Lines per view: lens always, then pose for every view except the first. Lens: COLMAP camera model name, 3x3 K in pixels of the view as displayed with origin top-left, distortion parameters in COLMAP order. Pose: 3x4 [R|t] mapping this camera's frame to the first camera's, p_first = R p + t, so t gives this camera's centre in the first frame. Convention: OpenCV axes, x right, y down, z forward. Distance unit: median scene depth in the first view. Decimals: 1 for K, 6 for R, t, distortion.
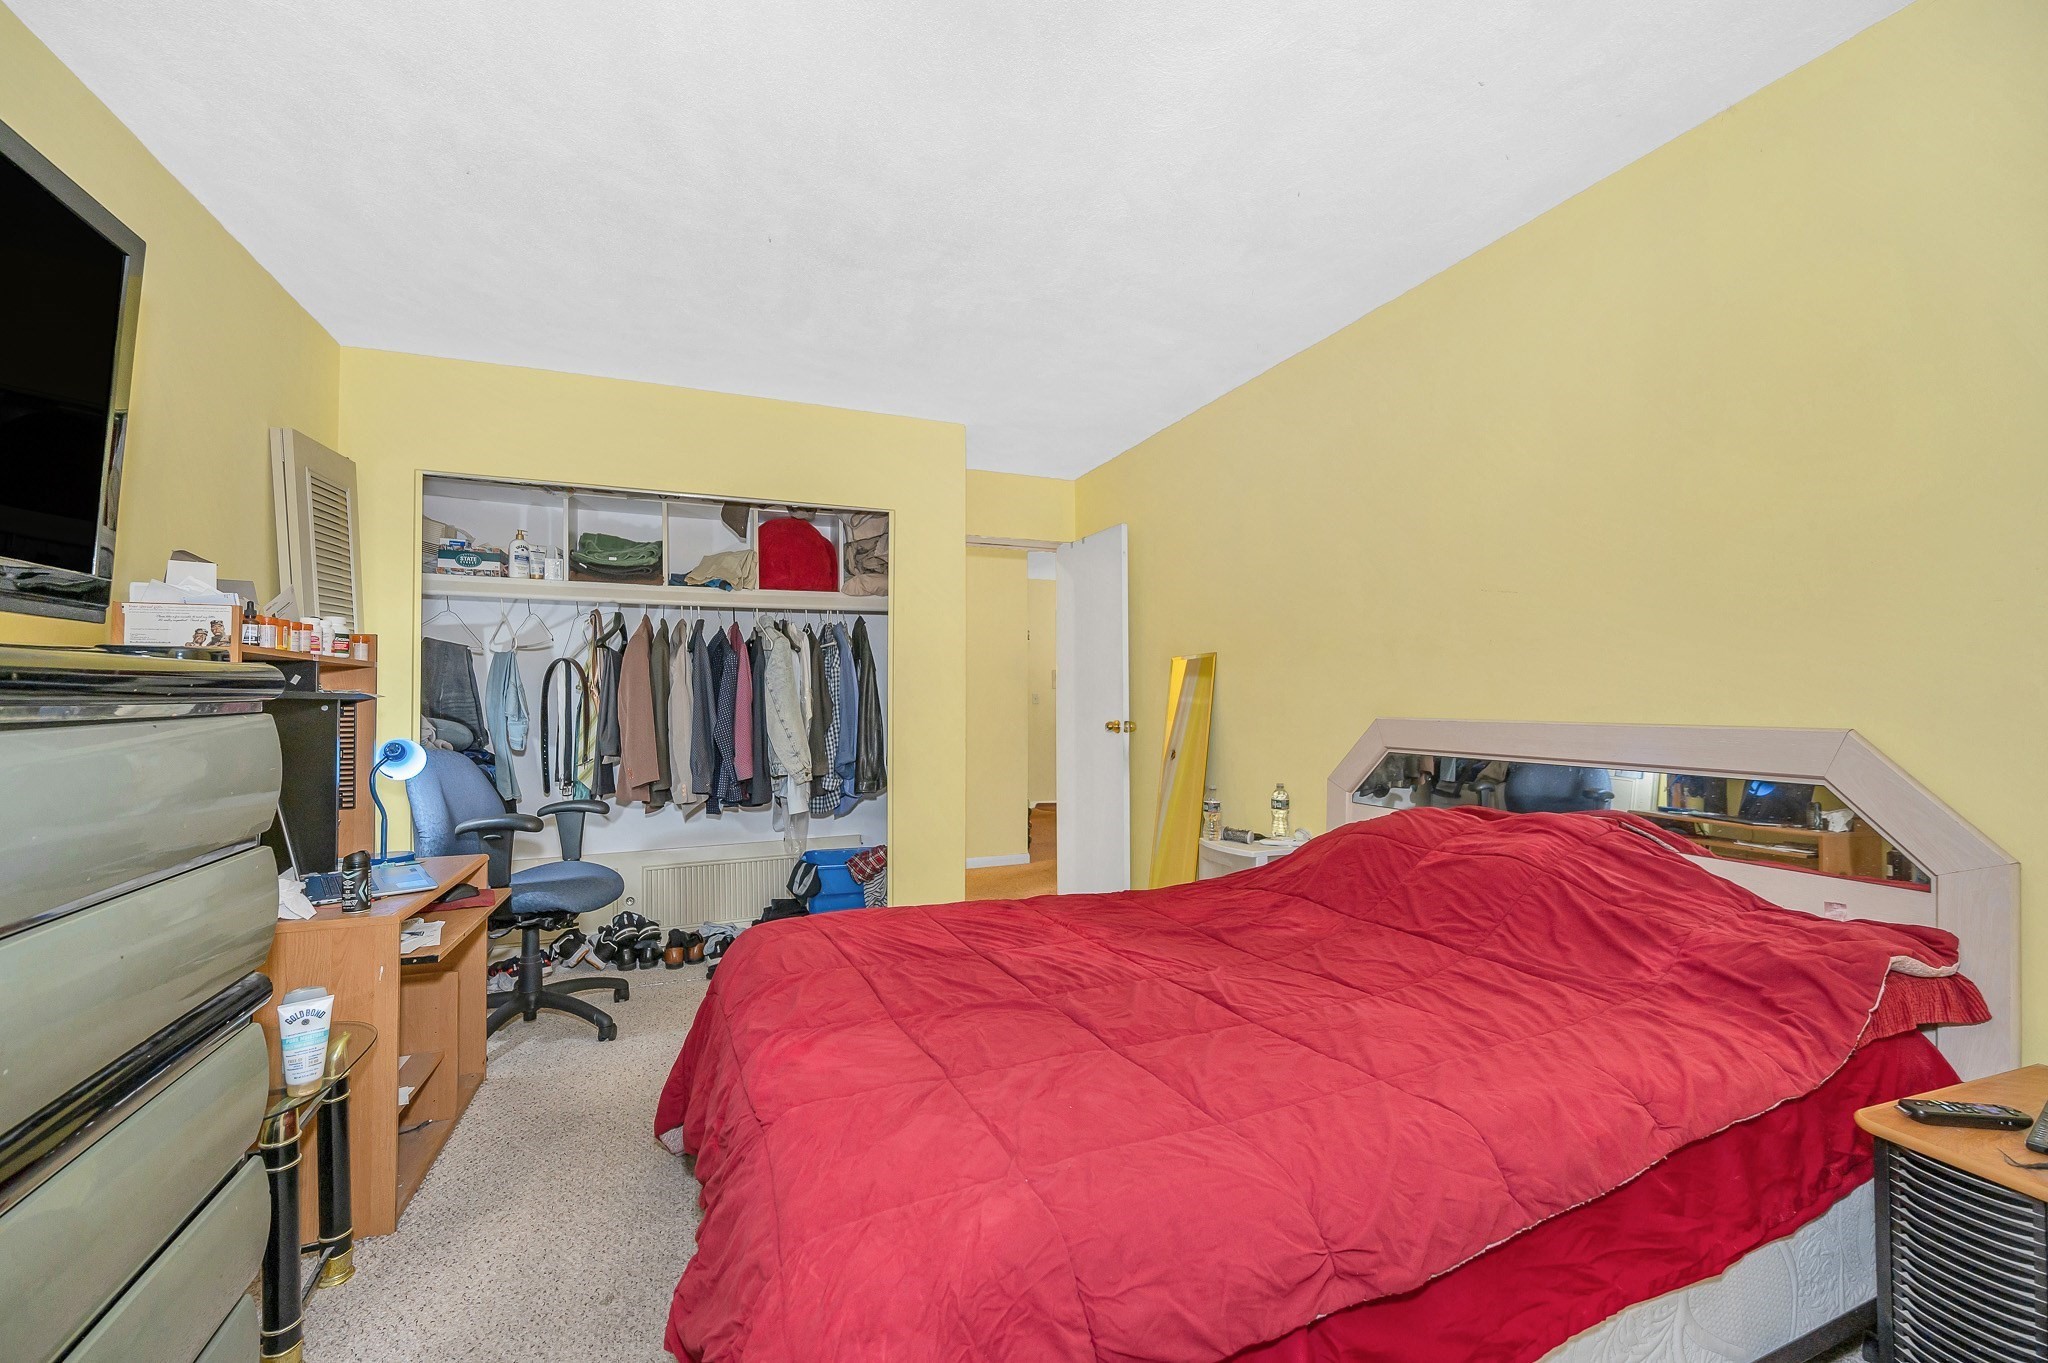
lens RADIAL K [[836.1, 0, 1010.1], [0, 836.1, 698.4], [0, 0, 1]] dist [-0.000291, 0.000095]
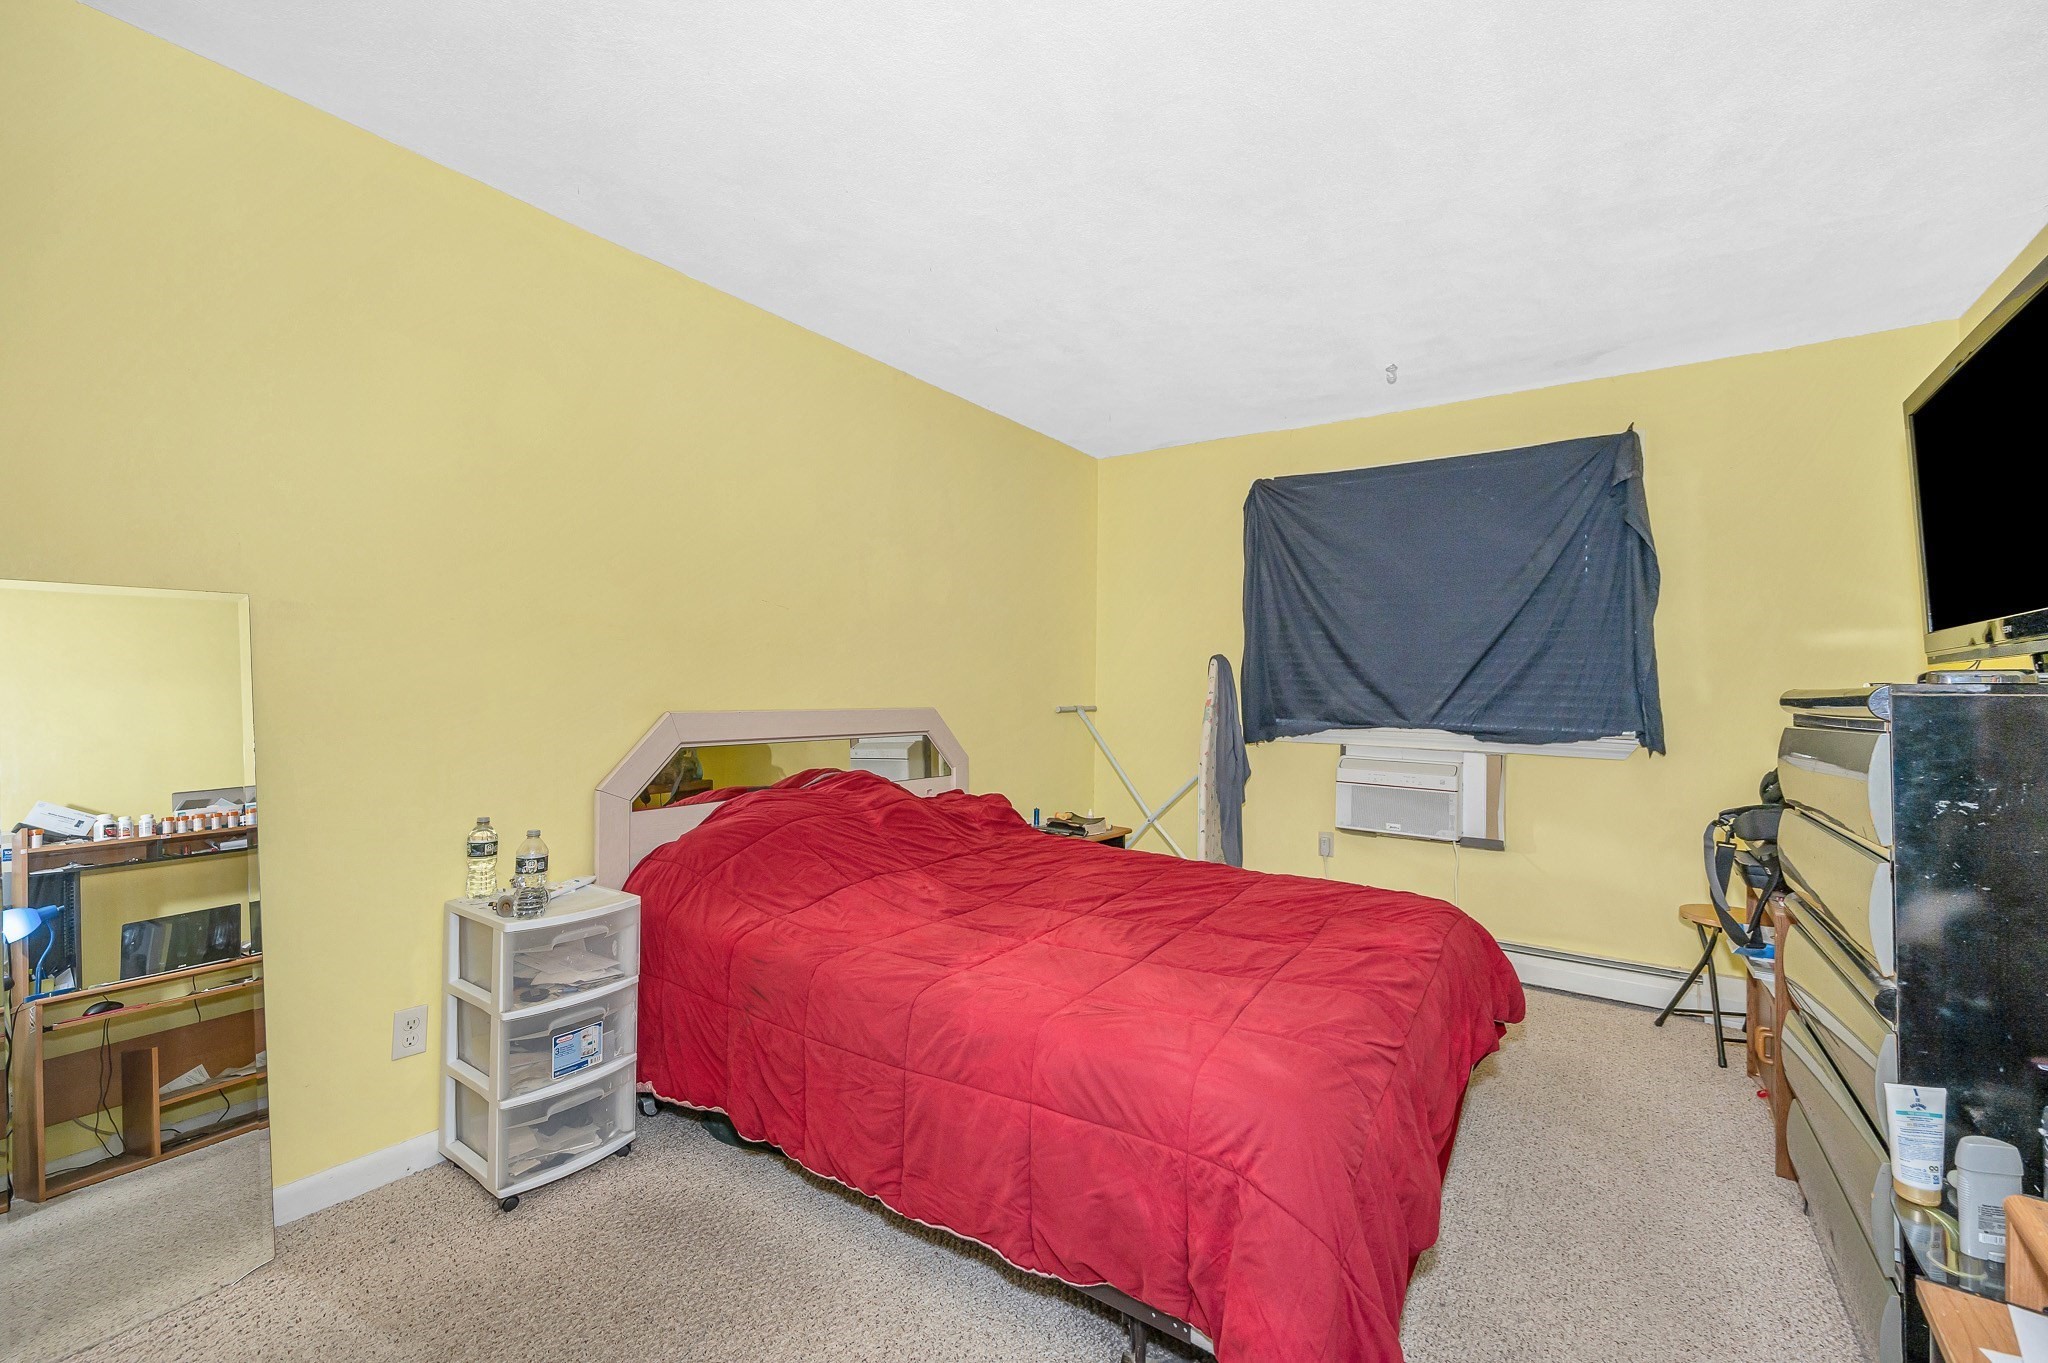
lens RADIAL K [[833.3, 0, 1028.4], [0, 833.3, 671.8], [0, 0, 1]] dist [0.000564, 0.000034]
pose [[-0.556633, 0.008455, 0.830715, -0.584985], [-0.018374, 0.999578, -0.022486, -0.009076], [-0.830555, -0.027780, -0.556243, 1.243053]]
